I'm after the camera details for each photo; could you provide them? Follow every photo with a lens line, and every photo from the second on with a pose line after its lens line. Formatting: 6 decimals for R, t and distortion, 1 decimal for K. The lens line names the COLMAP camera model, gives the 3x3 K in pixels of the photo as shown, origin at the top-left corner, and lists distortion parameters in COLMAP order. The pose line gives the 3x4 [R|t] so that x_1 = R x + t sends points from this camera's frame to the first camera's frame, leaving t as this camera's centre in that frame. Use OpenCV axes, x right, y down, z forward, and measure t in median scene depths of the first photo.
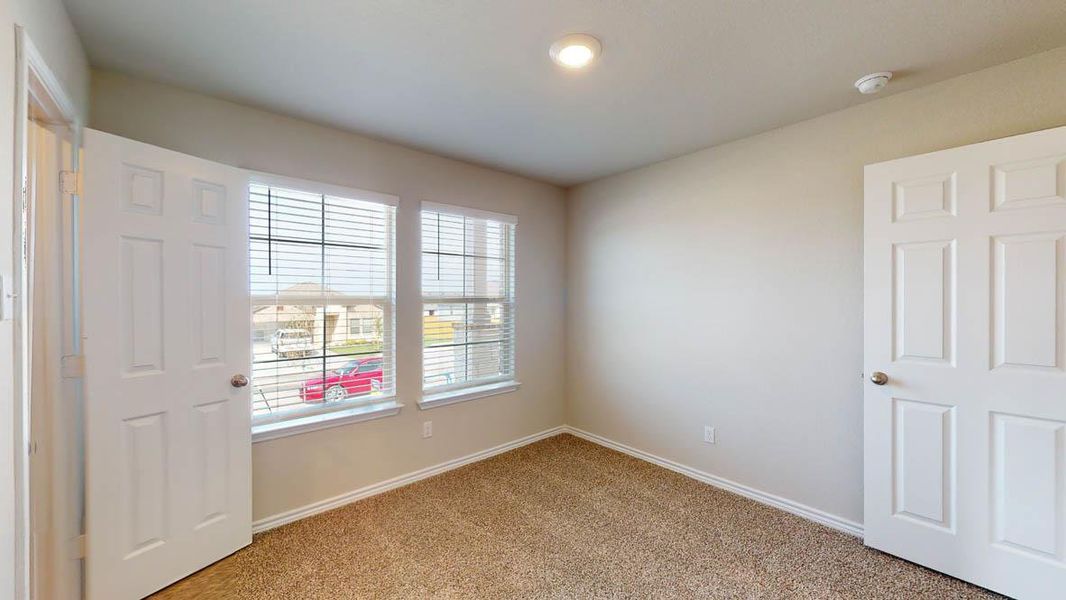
lens RADIAL K [[392.2, 0, 554.9], [0, 392.2, 300.9], [0, 0, 1]] dist [0.003334, 0.000078]
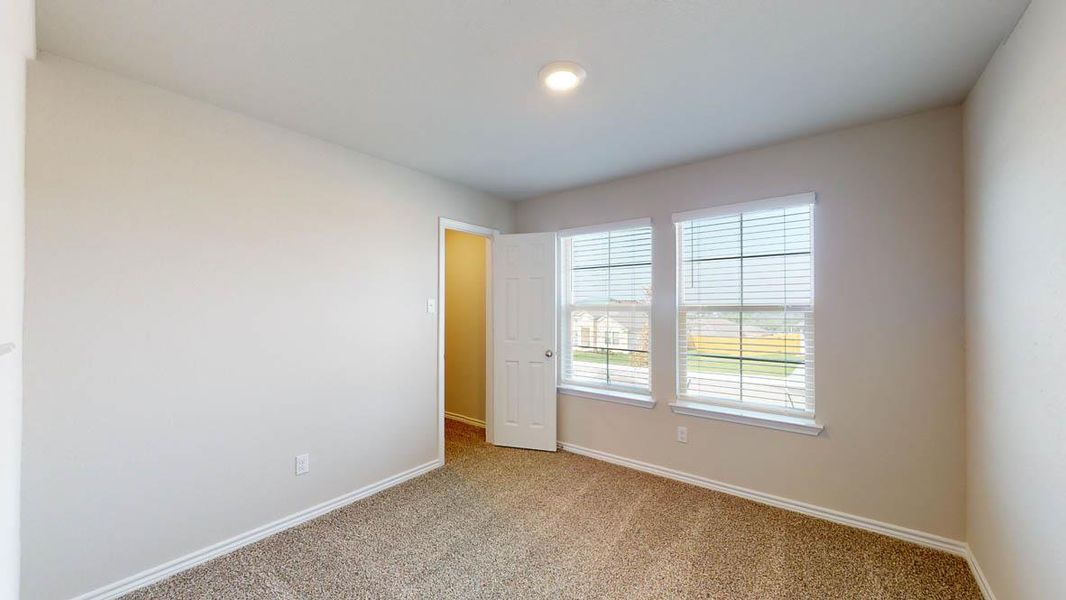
lens RADIAL K [[392.2, 0, 527.9], [0, 392.2, 305.1], [0, 0, 1]] dist [0.003334, 0.000078]
pose [[0.158552, -0.006033, -0.987332, 0.624826], [-0.010350, 0.999916, -0.007772, 0.003203], [0.987296, 0.011451, 0.158476, 0.436345]]
